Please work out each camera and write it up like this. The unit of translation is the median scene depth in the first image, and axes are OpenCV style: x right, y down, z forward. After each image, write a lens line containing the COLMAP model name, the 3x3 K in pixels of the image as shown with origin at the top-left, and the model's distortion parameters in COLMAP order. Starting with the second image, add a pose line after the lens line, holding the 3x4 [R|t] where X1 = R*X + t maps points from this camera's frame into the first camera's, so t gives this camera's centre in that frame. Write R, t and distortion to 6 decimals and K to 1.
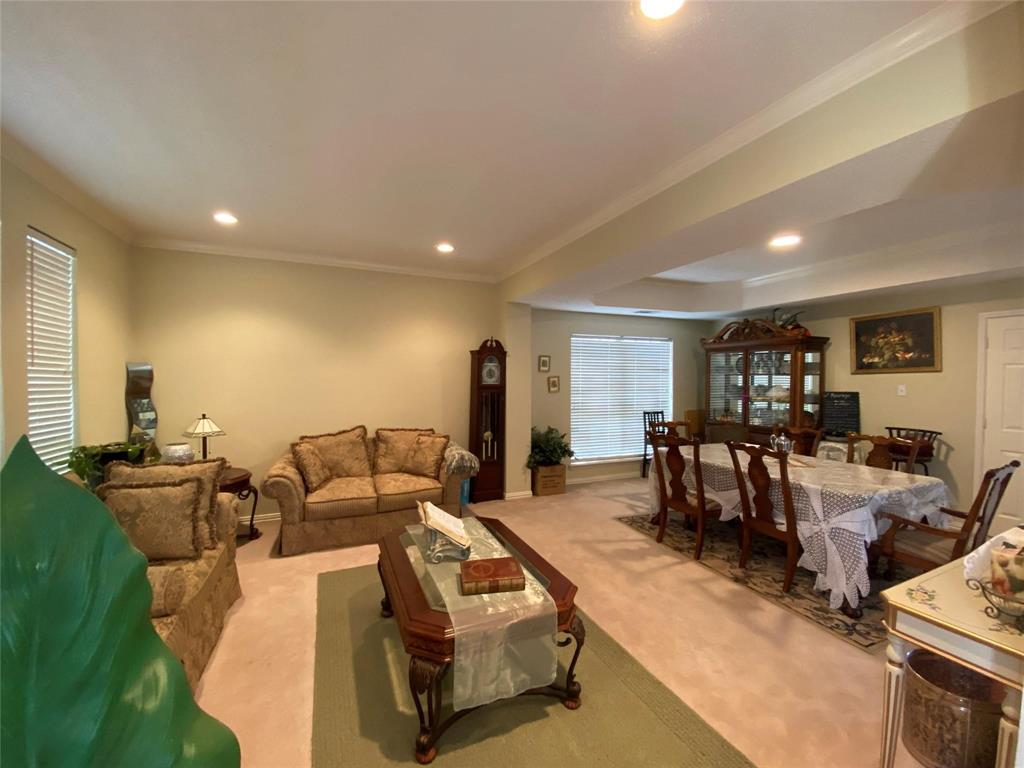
lens RADIAL K [[412.0, 0, 510.6], [0, 412.0, 384.7], [0, 0, 1]] dist [0.045667, -0.036166]
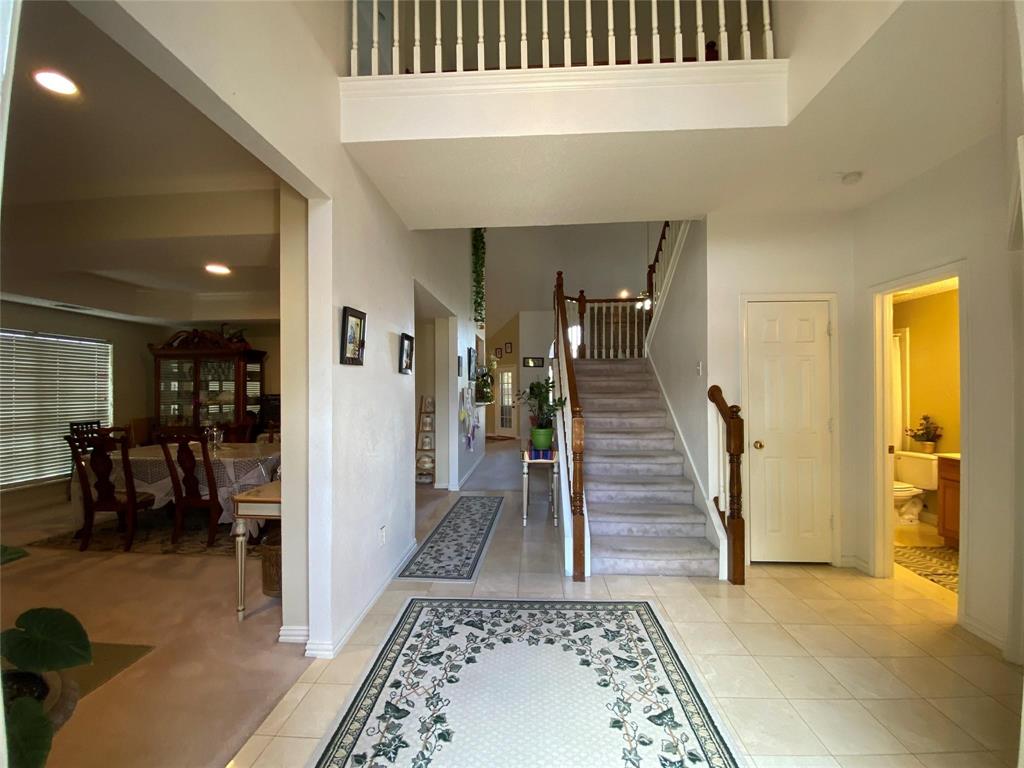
lens RADIAL K [[412.0, 0, 510.6], [0, 412.0, 384.7], [0, 0, 1]] dist [0.045667, -0.036166]
pose [[0.453144, 0.004964, 0.891423, -0.040857], [0.025273, 0.999511, -0.018413, 0.034697], [-0.891079, 0.030873, 0.452797, -0.278960]]
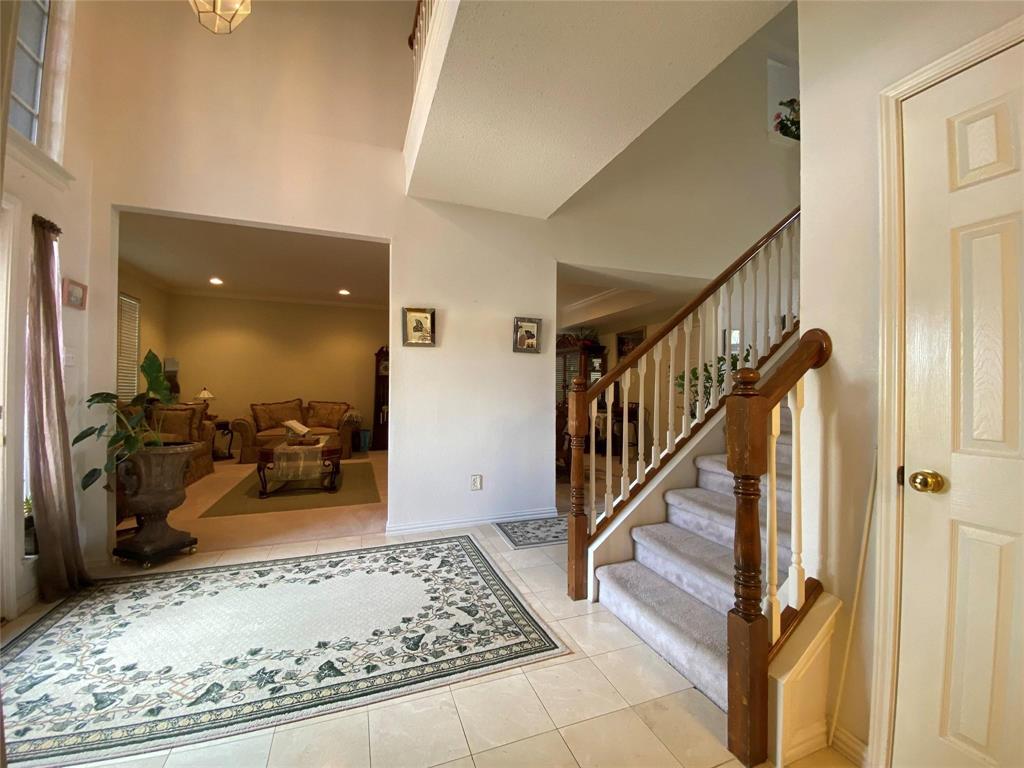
lens RADIAL K [[412.0, 0, 510.6], [0, 412.0, 384.7], [0, 0, 1]] dist [0.045667, -0.036166]
pose [[0.998702, 0.004480, -0.050743, 0.567908], [-0.005996, 0.999539, -0.029774, 0.088646], [0.050586, 0.030040, 0.998268, -0.610711]]
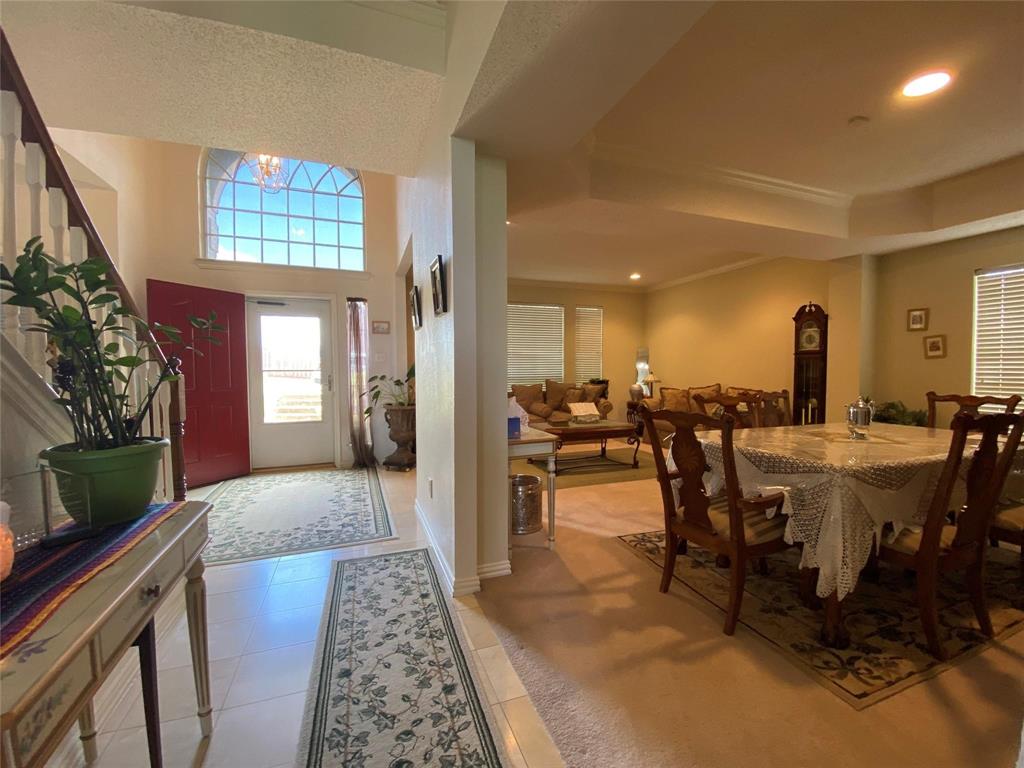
lens RADIAL K [[412.0, 0, 510.6], [0, 412.0, 384.7], [0, 0, 1]] dist [0.045667, -0.036166]
pose [[-0.052842, 0.031034, -0.998121, 1.114109], [-0.014719, 0.999384, 0.031853, 0.068337], [0.998494, 0.016374, -0.052353, 0.372396]]
